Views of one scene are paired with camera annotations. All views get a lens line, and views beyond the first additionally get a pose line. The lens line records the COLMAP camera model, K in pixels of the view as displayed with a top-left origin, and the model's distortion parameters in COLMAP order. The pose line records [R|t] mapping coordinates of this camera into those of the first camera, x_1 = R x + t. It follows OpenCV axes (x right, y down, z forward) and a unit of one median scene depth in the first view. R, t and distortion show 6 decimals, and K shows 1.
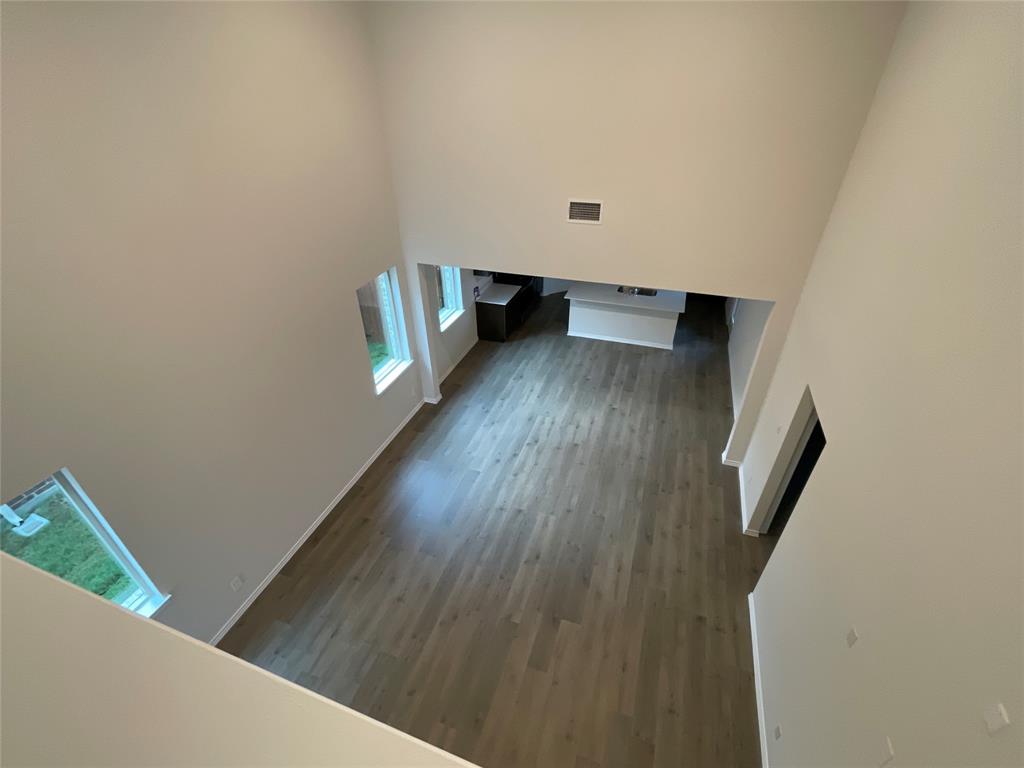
lens RADIAL K [[460.8, 0, 508.2], [0, 460.8, 381.5], [0, 0, 1]] dist [-0.000883, -0.000313]
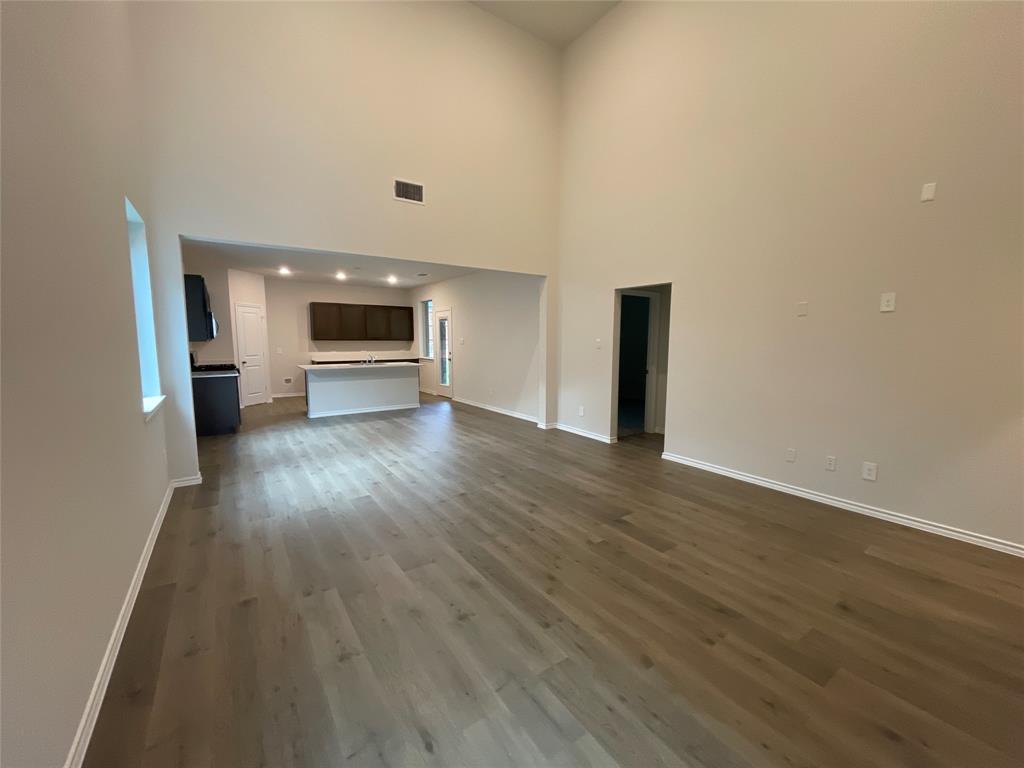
lens RADIAL K [[413.4, 0, 508.0], [0, 413.4, 382.2], [0, 0, 1]] dist [-0.005479, 0.000291]
pose [[0.586873, -0.068830, 0.806748, -0.471251], [0.435350, 0.866920, -0.242733, 0.325699], [-0.682679, 0.493672, 0.538737, 0.509856]]
